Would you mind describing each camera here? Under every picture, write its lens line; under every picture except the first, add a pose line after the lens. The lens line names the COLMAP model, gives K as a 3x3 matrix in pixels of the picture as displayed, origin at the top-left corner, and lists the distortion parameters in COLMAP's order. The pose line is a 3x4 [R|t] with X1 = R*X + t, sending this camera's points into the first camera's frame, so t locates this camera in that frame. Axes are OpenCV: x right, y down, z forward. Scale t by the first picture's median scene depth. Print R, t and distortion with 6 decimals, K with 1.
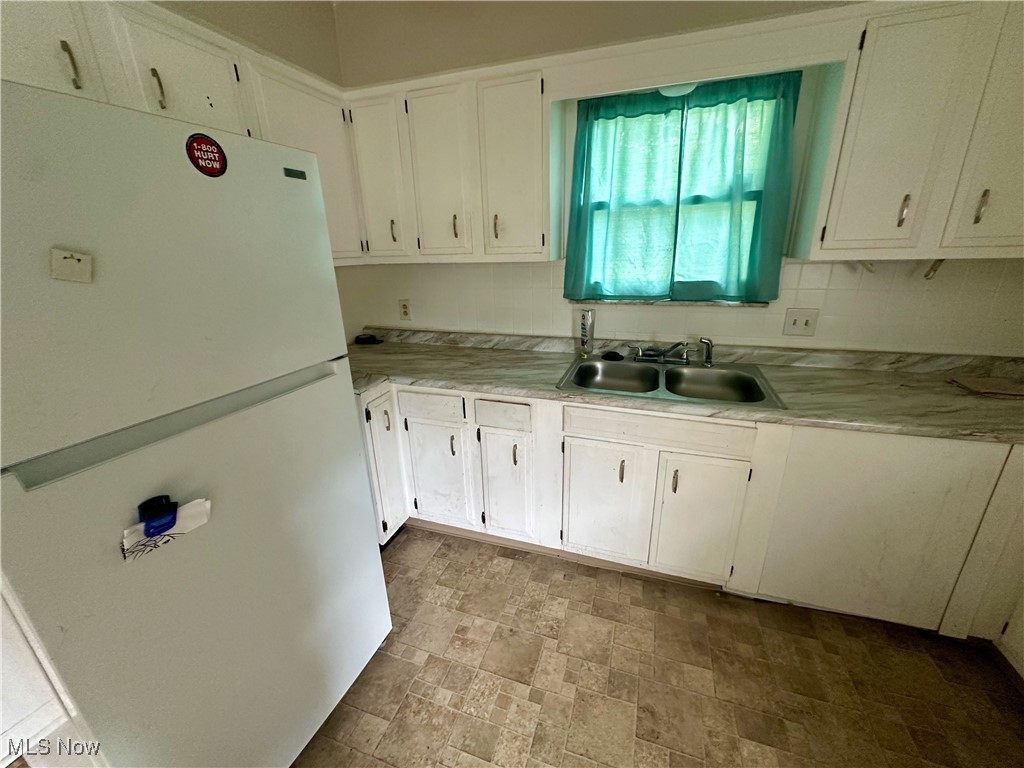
lens RADIAL K [[407.1, 0, 512.0], [0, 407.1, 384.0], [0, 0, 1]] dist [-0.006025, 0.000306]
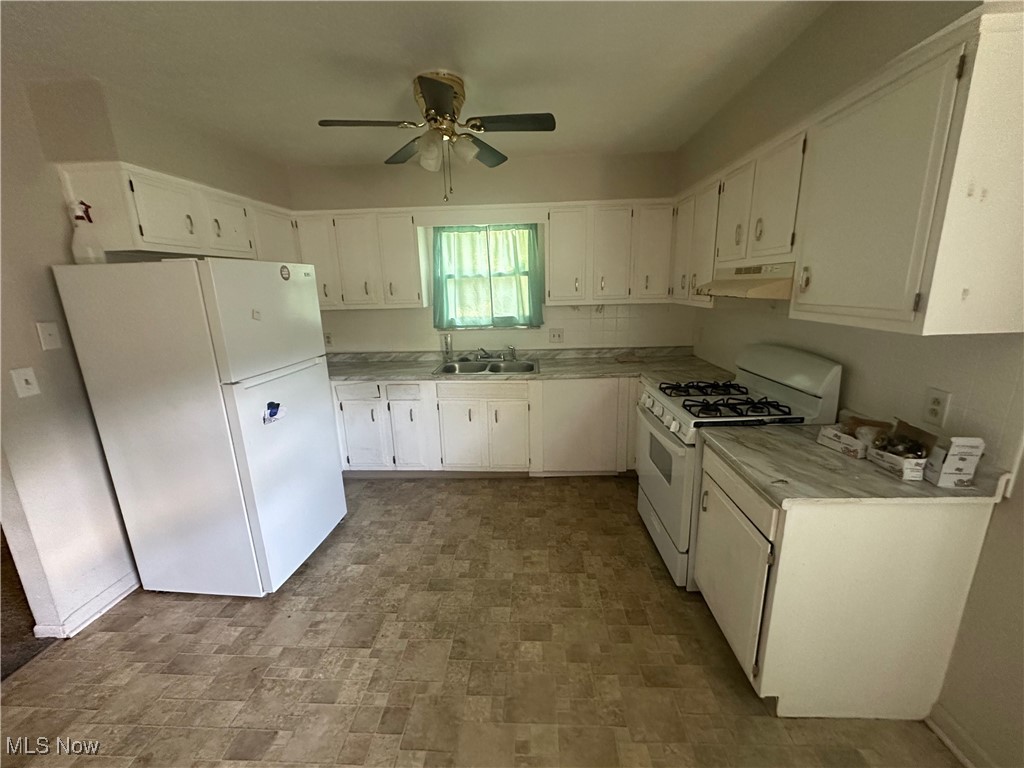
lens RADIAL K [[407.1, 0, 512.0], [0, 407.1, 384.0], [0, 0, 1]] dist [-0.006025, 0.000306]
pose [[0.960143, -0.066044, 0.271595, -0.041934], [0.091433, 0.992437, -0.081903, 0.217673], [-0.264132, 0.103471, 0.958920, -0.795296]]
